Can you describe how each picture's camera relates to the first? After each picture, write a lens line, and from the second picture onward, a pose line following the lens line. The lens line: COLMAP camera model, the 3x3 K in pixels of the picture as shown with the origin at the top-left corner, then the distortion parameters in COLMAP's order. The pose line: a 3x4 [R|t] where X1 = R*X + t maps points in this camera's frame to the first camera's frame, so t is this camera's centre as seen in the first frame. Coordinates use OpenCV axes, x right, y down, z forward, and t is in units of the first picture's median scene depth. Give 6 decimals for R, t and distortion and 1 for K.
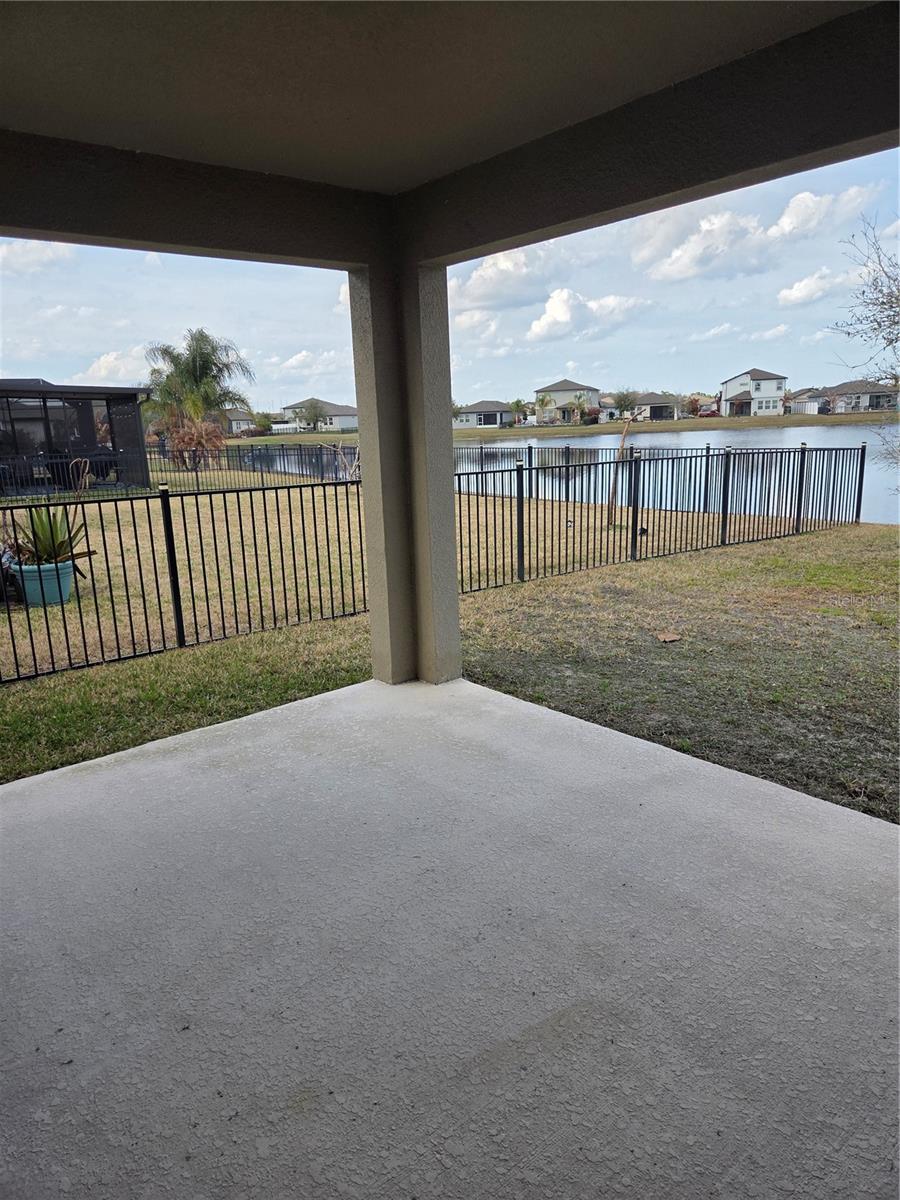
lens RADIAL K [[799.6, 0, 449.9], [0, 799.6, 602.0], [0, 0, 1]] dist [0.065163, -0.051336]
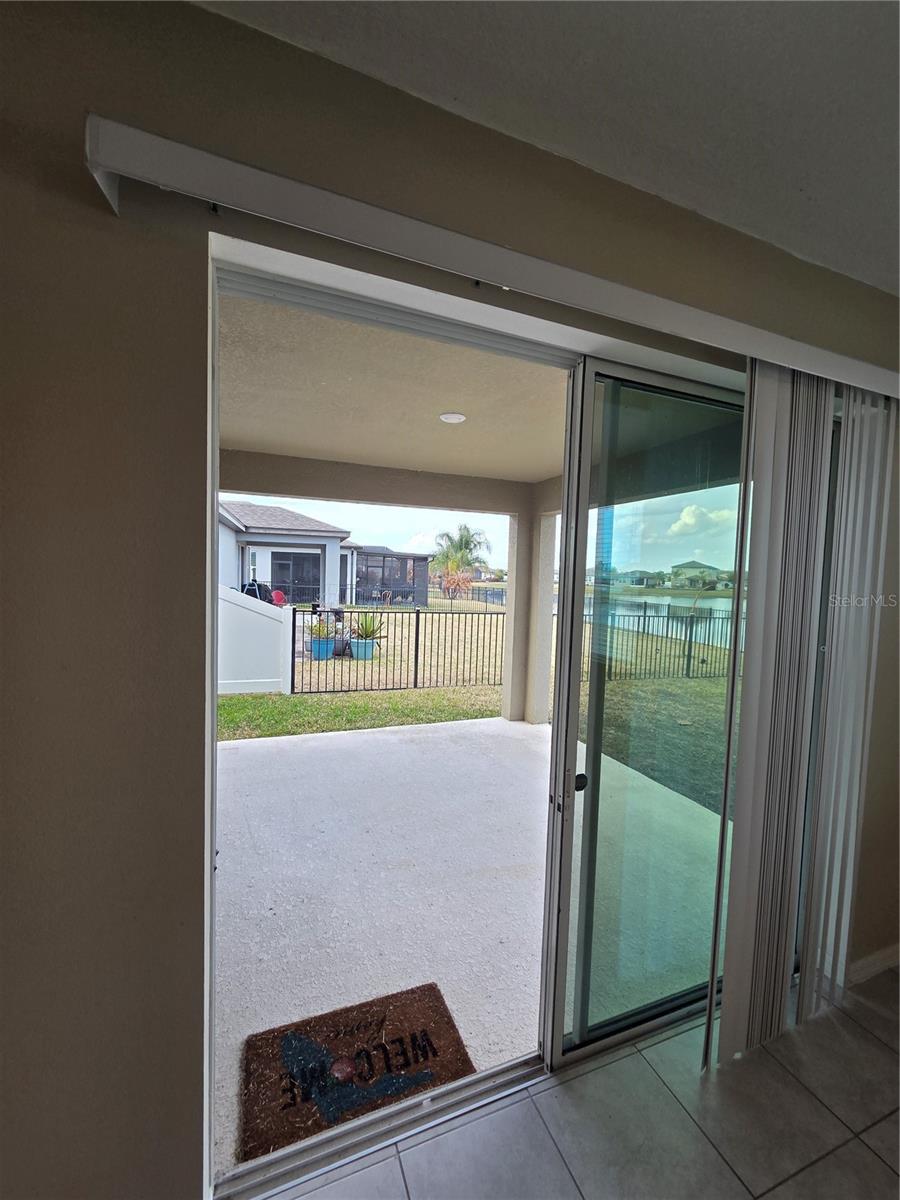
lens RADIAL K [[492.0, 0, 450.7], [0, 492.0, 602.4], [0, 0, 1]] dist [0.002004, 0.000459]
pose [[0.946292, 0.085452, -0.311816, 0.081733], [-0.136002, 0.980169, -0.144124, 0.009168], [0.293317, 0.178791, 0.939148, -0.112138]]
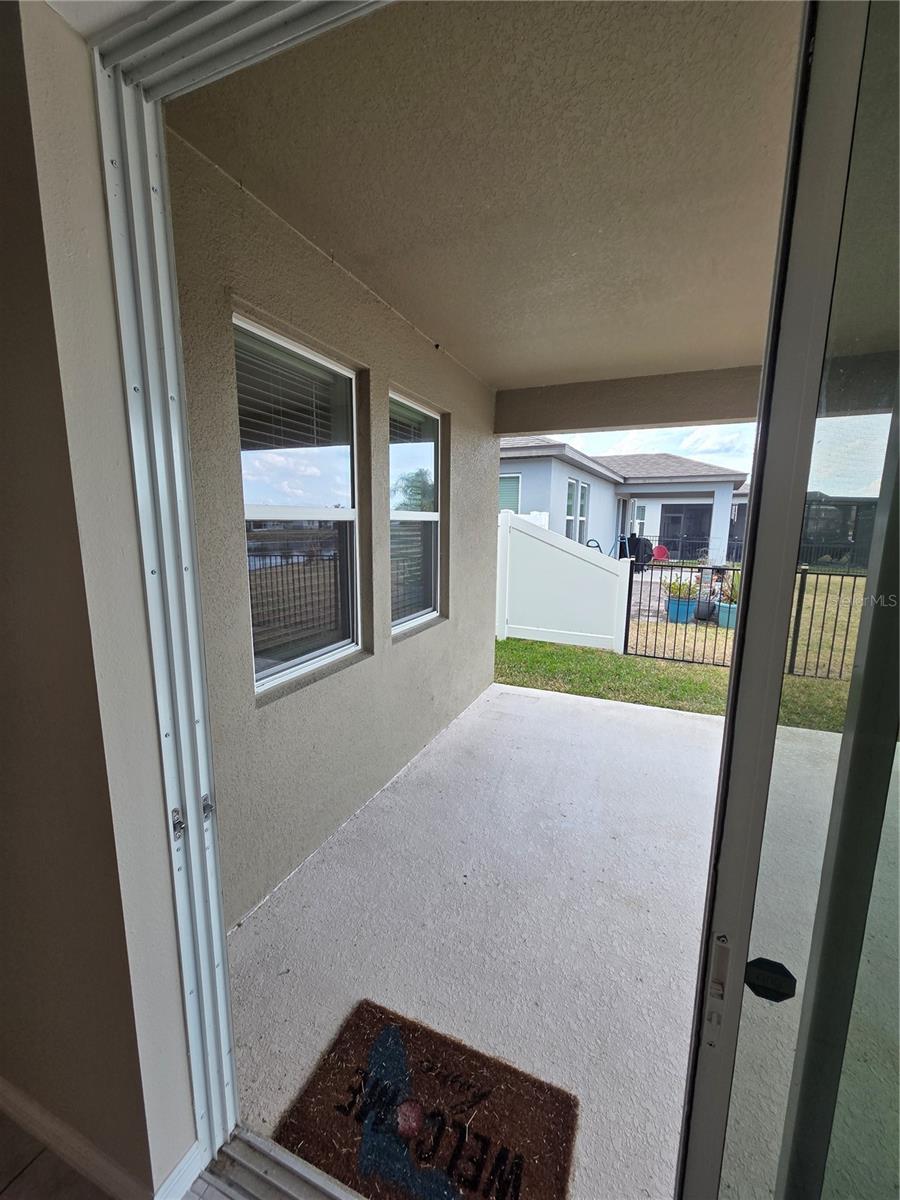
lens RADIAL K [[492.0, 0, 450.2], [0, 492.0, 599.6], [0, 0, 1]] dist [0.002004, 0.000459]
pose [[0.453156, 0.181717, -0.872713, 0.109741], [-0.226727, 0.970302, 0.084309, -0.008223], [0.862116, 0.159663, 0.480898, 0.005932]]
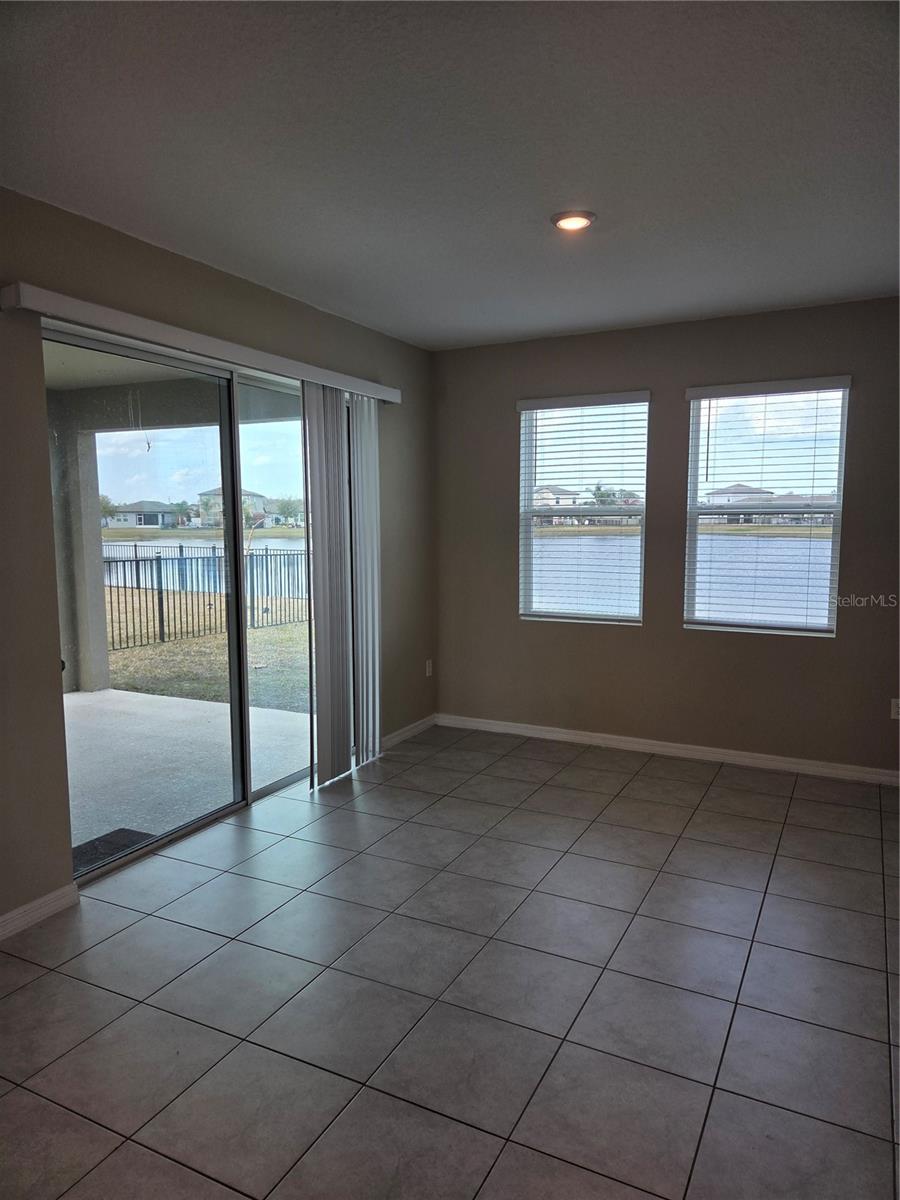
lens RADIAL K [[799.6, 0, 448.0], [0, 799.6, 615.1], [0, 0, 1]] dist [0.065163, -0.051336]
pose [[0.921256, -0.011428, 0.388790, 0.006936], [0.054448, 0.993515, -0.099813, 0.088482], [-0.385128, 0.113122, 0.915904, -0.413712]]
